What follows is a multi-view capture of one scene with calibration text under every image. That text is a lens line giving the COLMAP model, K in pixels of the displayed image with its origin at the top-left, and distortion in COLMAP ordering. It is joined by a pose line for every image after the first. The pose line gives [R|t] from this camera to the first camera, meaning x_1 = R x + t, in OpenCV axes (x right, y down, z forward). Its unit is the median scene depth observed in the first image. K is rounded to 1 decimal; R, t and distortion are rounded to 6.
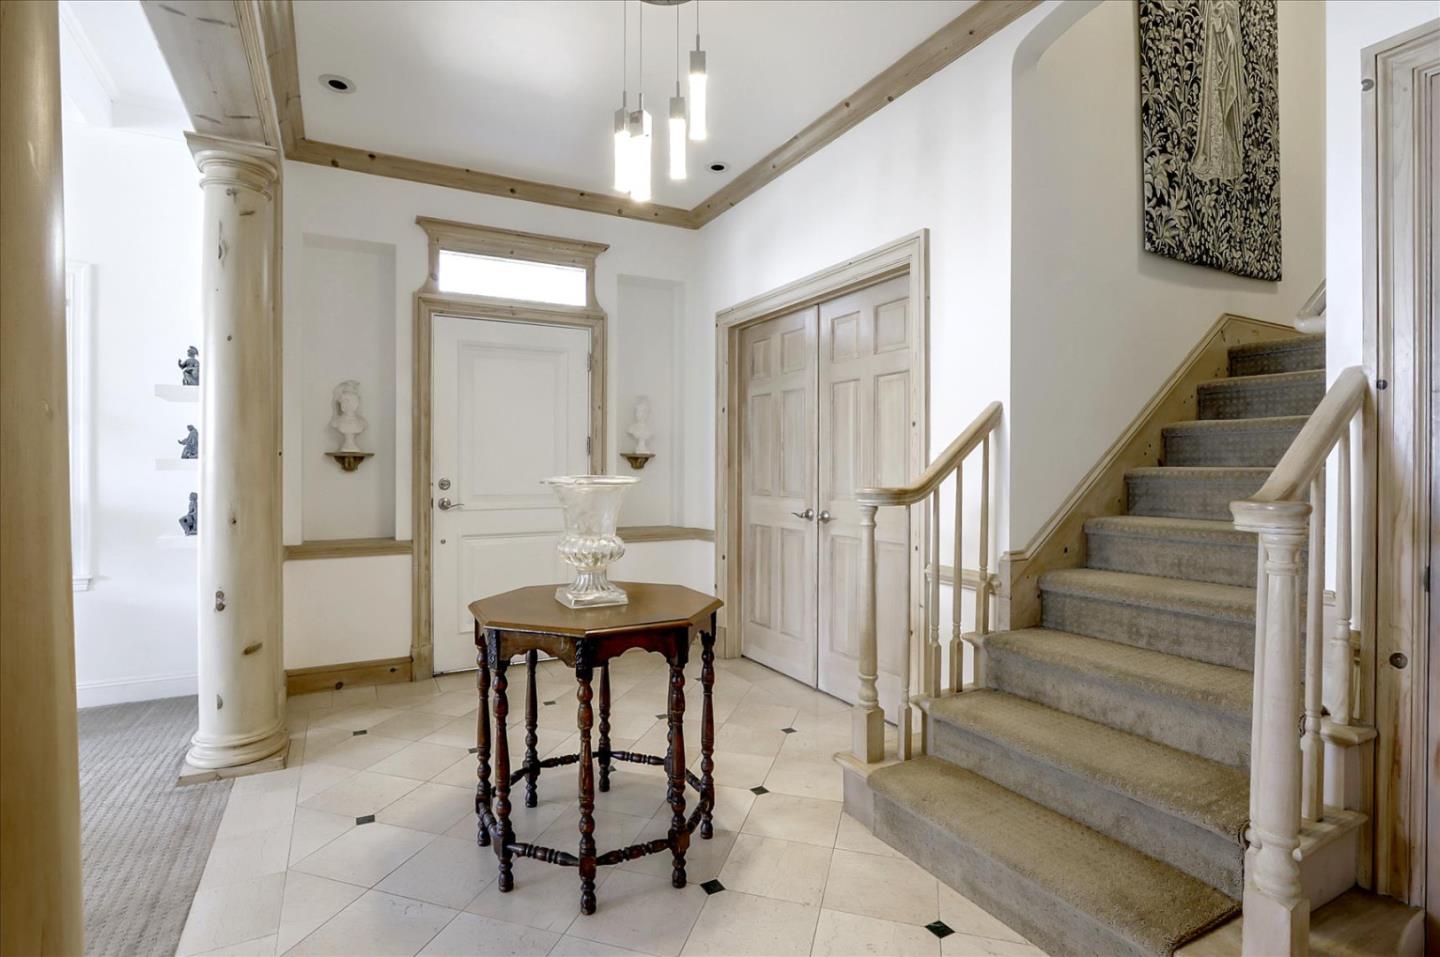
lens RADIAL K [[681.3, 0, 720.0], [0, 681.3, 478.5], [0, 0, 1]] dist [-0.009283, 0.000173]
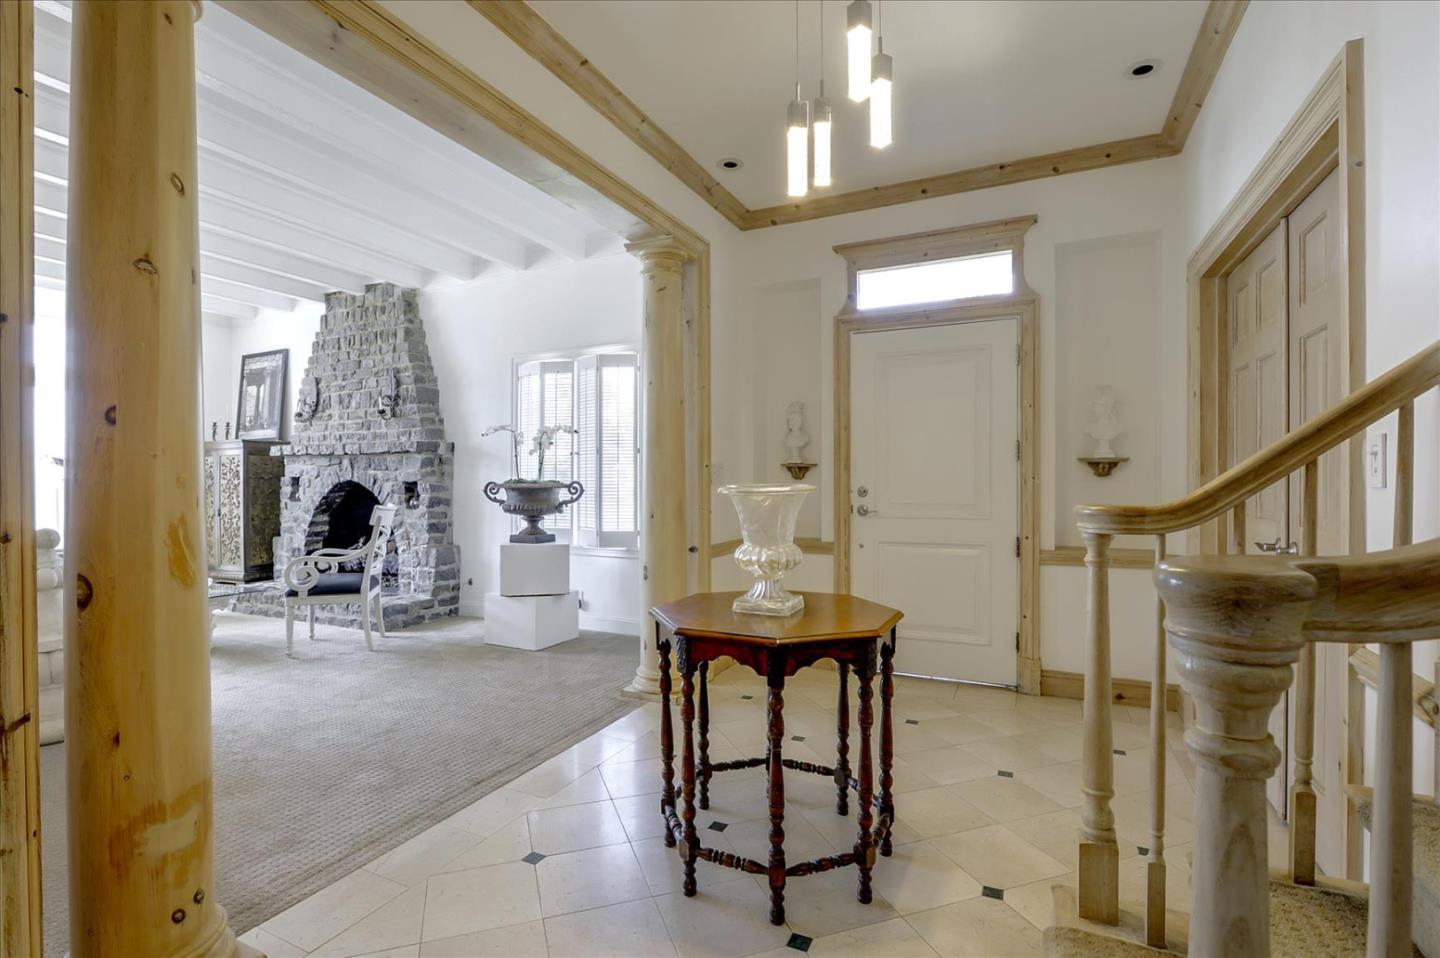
lens RADIAL K [[684.1, 0, 717.9], [0, 684.1, 488.0], [0, 0, 1]] dist [0.000176, -0.000323]
pose [[0.600649, 0.010098, -0.799449, 0.319340], [-0.007560, 0.999947, 0.006951, -0.003161], [0.799477, 0.001869, 0.600694, 0.182744]]
